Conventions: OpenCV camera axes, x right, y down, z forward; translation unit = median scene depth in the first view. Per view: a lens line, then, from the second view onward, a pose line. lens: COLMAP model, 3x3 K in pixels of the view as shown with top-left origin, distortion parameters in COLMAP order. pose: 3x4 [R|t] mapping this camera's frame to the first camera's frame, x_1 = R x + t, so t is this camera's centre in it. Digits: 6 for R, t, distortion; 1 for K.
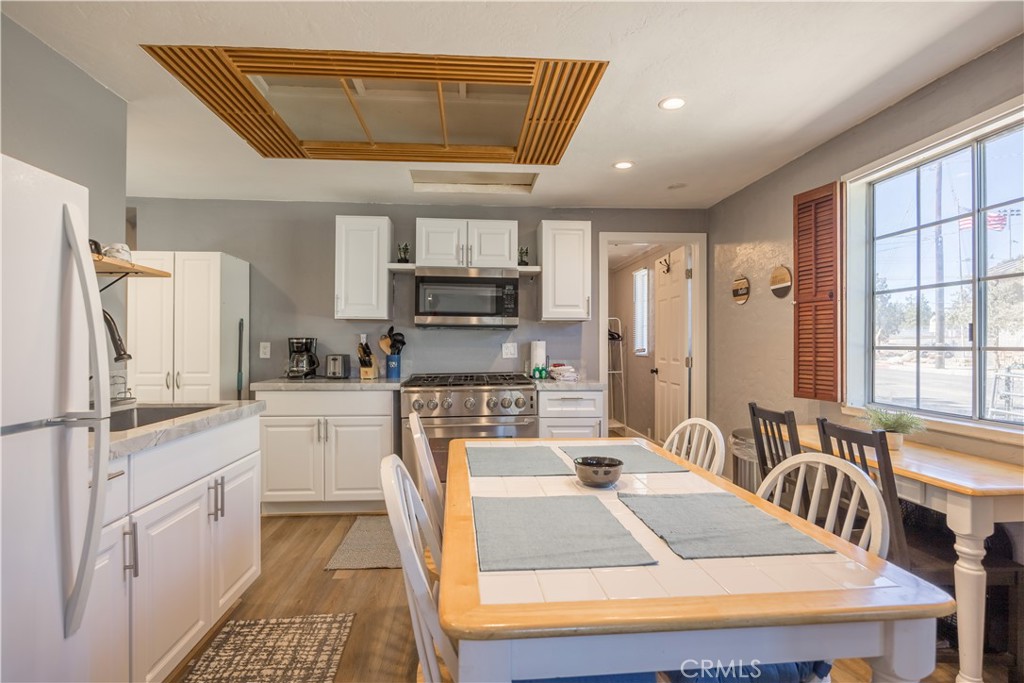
lens RADIAL K [[546.4, 0, 497.4], [0, 546.4, 336.8], [0, 0, 1]] dist [-0.002239, 0.000894]
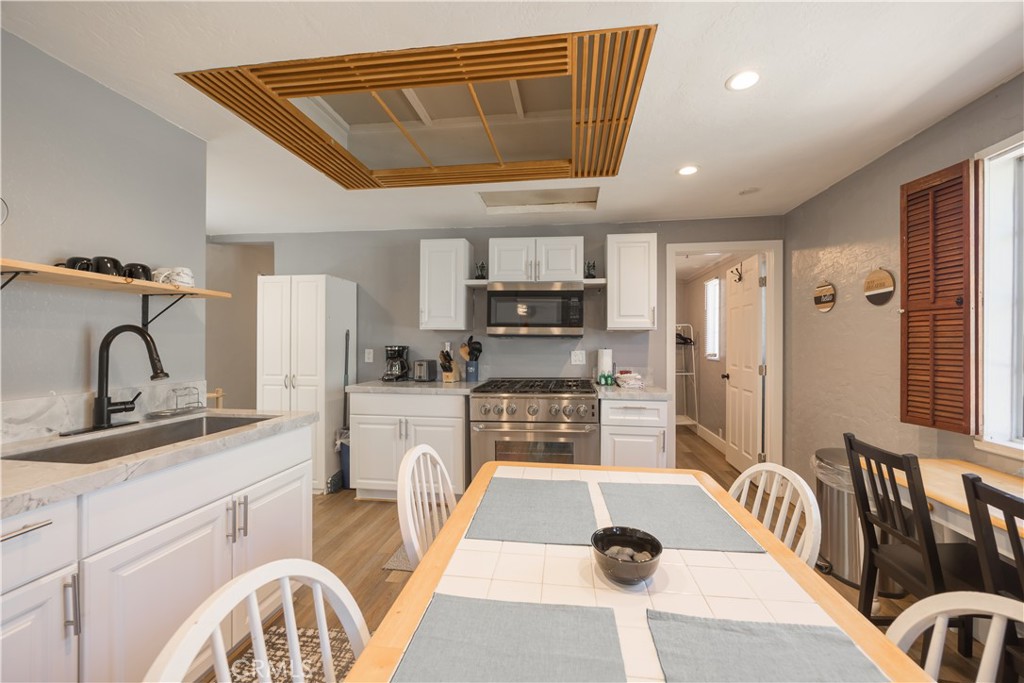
lens RADIAL K [[412.3, 0, 504.9], [0, 412.3, 338.2], [0, 0, 1]] dist [0.001861, 0.000035]
pose [[0.976058, 0.000351, -0.217511, 0.064994], [0.000605, 0.999990, 0.004327, -0.018672], [0.217510, -0.004355, 0.976048, 0.191383]]
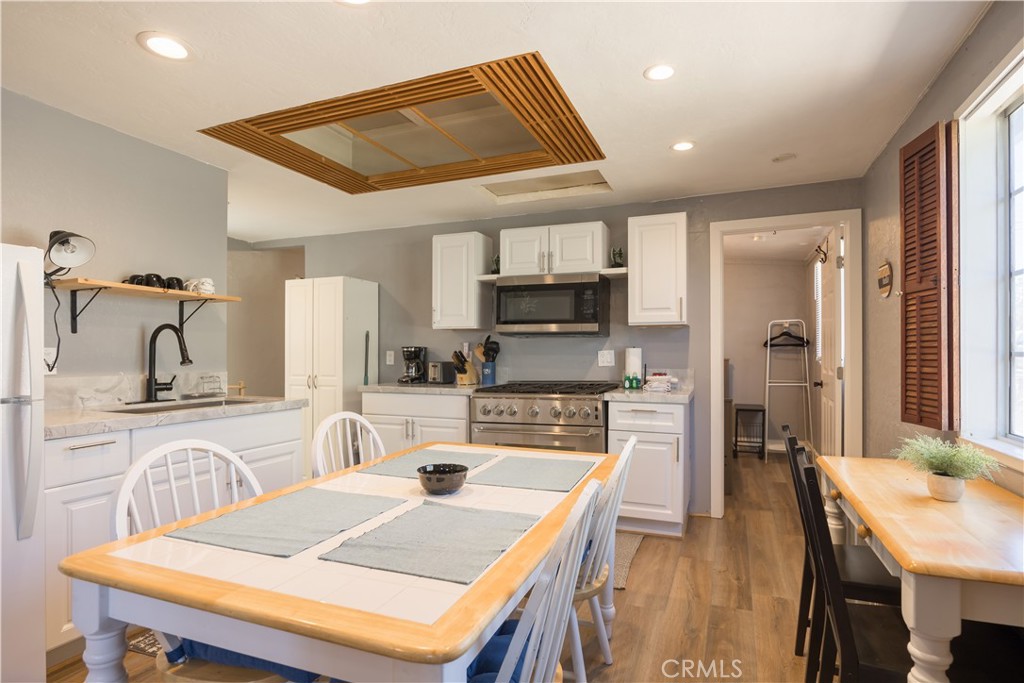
lens RADIAL K [[551.7, 0, 491.6], [0, 551.7, 343.3], [0, 0, 1]] dist [-0.003206, -0.000093]
pose [[0.886329, -0.011584, -0.462911, 0.321046], [0.009748, 0.999932, -0.006359, 0.003655], [0.462954, 0.001124, 0.886382, 0.067042]]
